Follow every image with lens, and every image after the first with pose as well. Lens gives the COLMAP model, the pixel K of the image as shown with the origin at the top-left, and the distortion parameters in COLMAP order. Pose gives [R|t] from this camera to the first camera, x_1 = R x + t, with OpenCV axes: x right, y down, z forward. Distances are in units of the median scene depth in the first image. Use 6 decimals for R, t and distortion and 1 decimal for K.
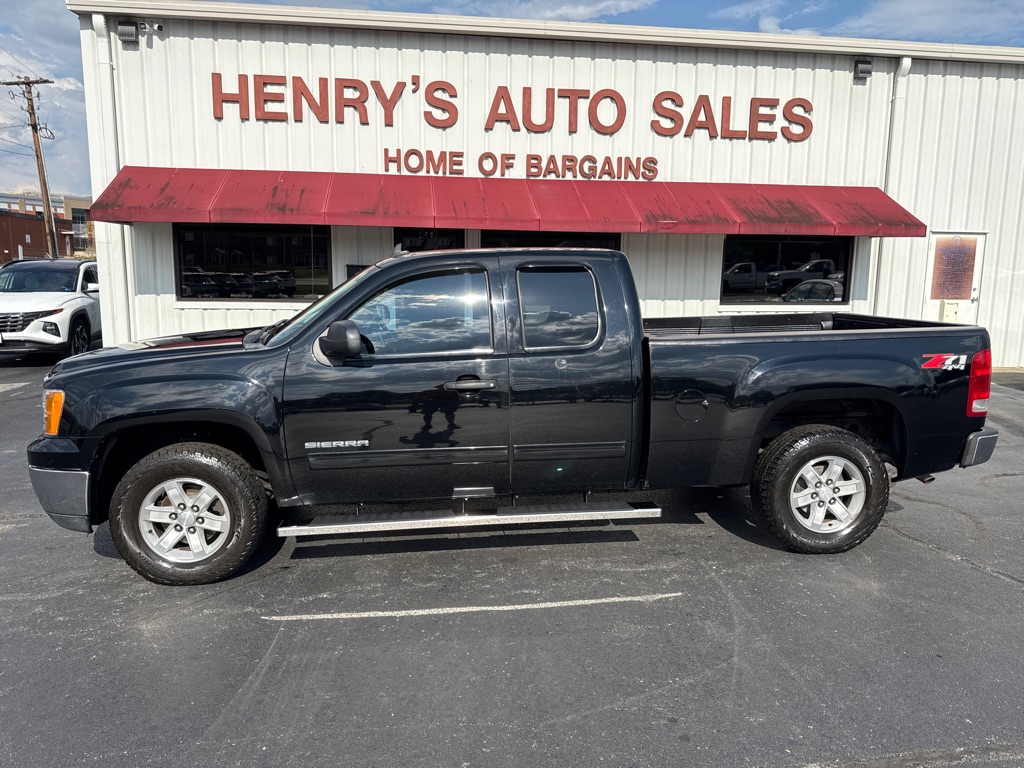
lens RADIAL K [[733.8, 0, 516.6], [0, 733.8, 385.3], [0, 0, 1]] dist [0.044684, -0.049613]
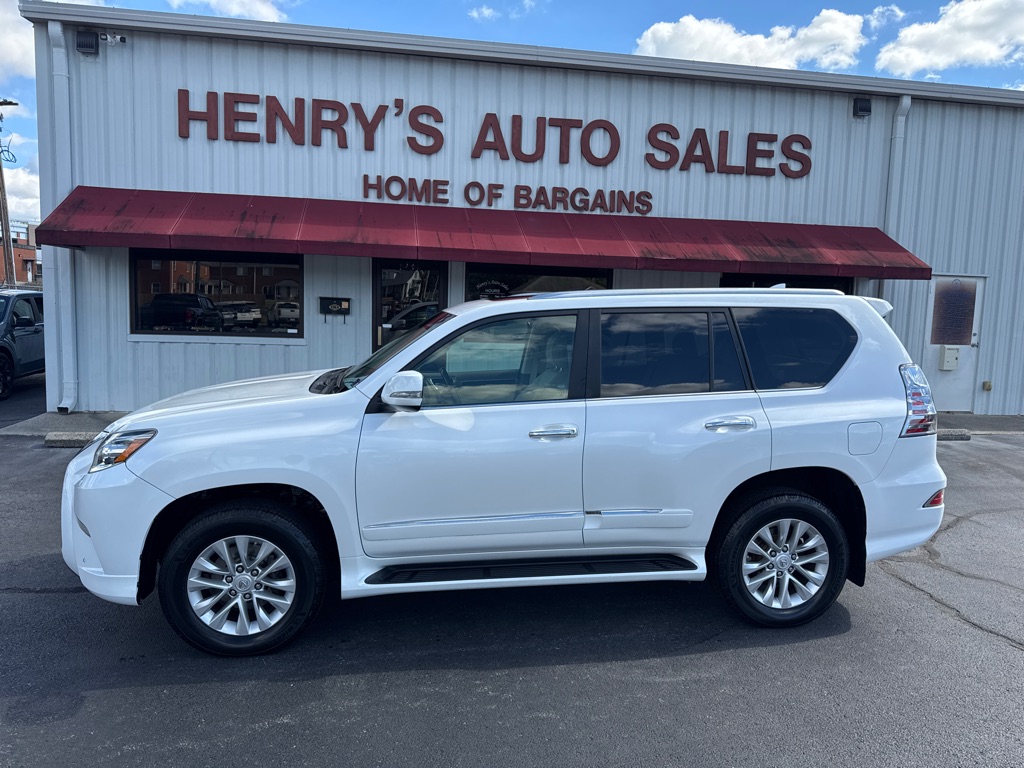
lens RADIAL K [[733.8, 0, 516.6], [0, 733.8, 385.3], [0, 0, 1]] dist [0.044684, -0.049613]
pose [[0.999126, 0.013998, 0.039377, -0.018255], [-0.012150, 0.998832, -0.046771, -0.012067], [-0.039986, 0.046252, 0.998129, 0.069338]]
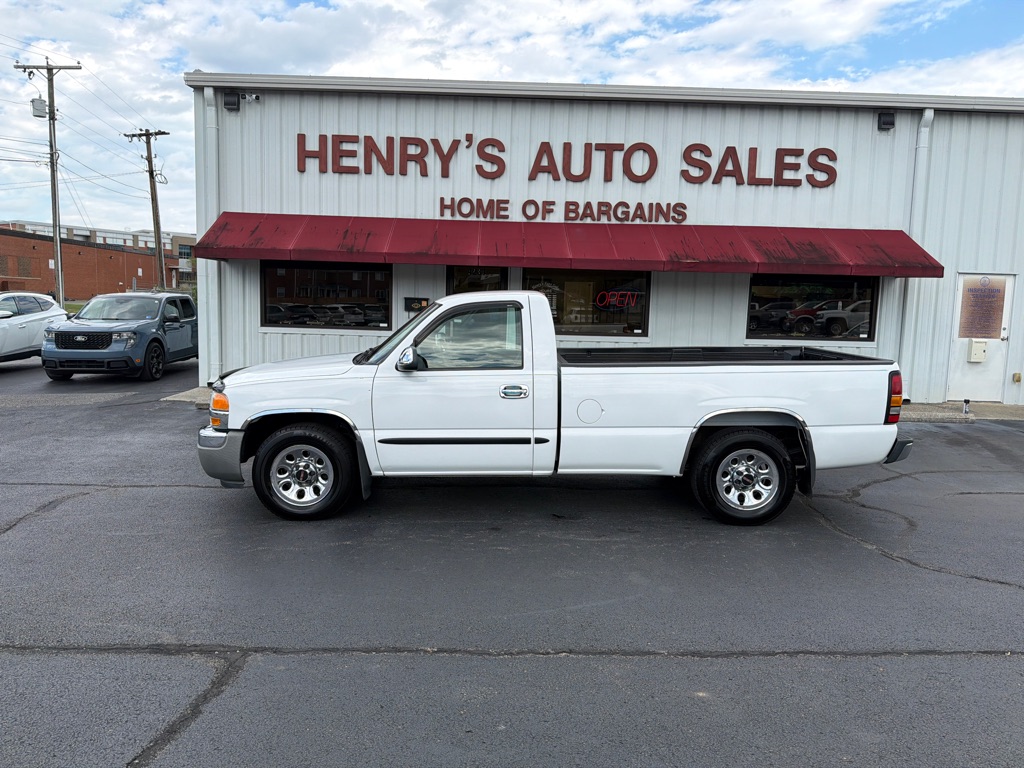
lens RADIAL K [[730.5, 0, 505.7], [0, 730.5, 386.4], [0, 0, 1]] dist [0.078941, -0.113299]
pose [[0.992908, 0.026656, -0.115861, 0.059892], [-0.032033, 0.998483, -0.044791, 0.020376], [0.114491, 0.048184, 0.992255, -0.102482]]
